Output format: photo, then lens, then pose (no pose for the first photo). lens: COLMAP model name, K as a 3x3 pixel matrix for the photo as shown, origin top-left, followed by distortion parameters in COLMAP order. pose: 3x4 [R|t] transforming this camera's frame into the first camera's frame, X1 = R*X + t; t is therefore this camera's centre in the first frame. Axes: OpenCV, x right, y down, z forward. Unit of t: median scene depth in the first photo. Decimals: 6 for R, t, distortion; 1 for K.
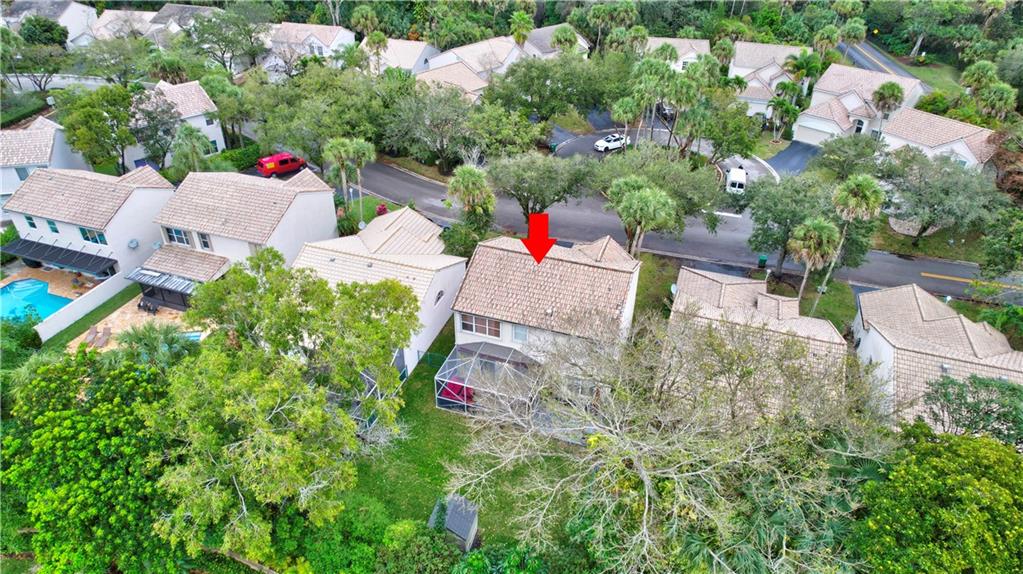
lens RADIAL K [[652.4, 0, 511.5], [0, 652.4, 287.0], [0, 0, 1]] dist [-0.084040, 0.078739]
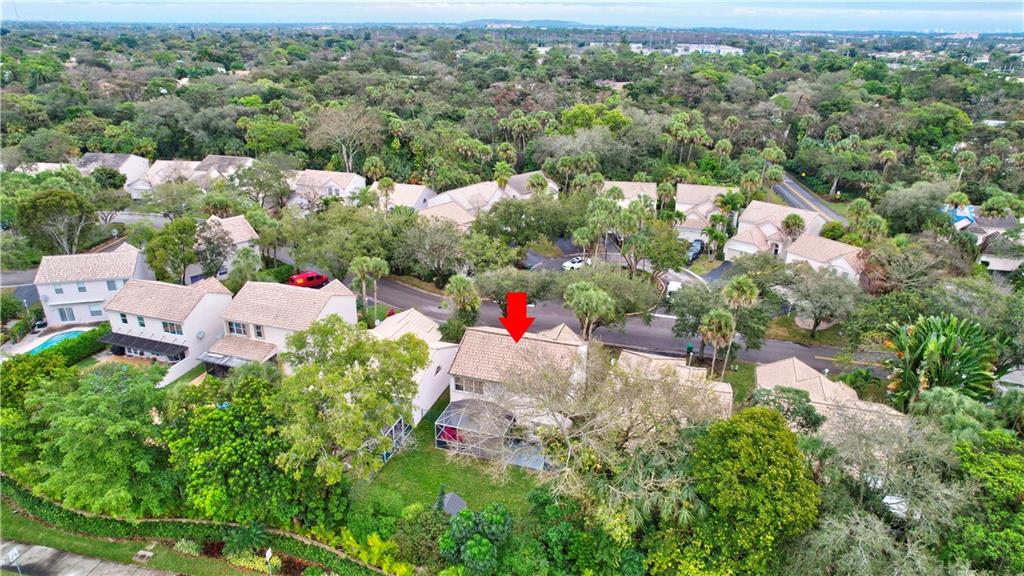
lens RADIAL K [[653.0, 0, 512.0], [0, 653.0, 288.0], [0, 0, 1]] dist [-0.084040, 0.078739]
pose [[0.999826, -0.005709, 0.017762, 0.011817], [0.009179, 0.979359, -0.201921, 0.080686], [-0.016243, 0.202049, 0.979241, -0.227701]]
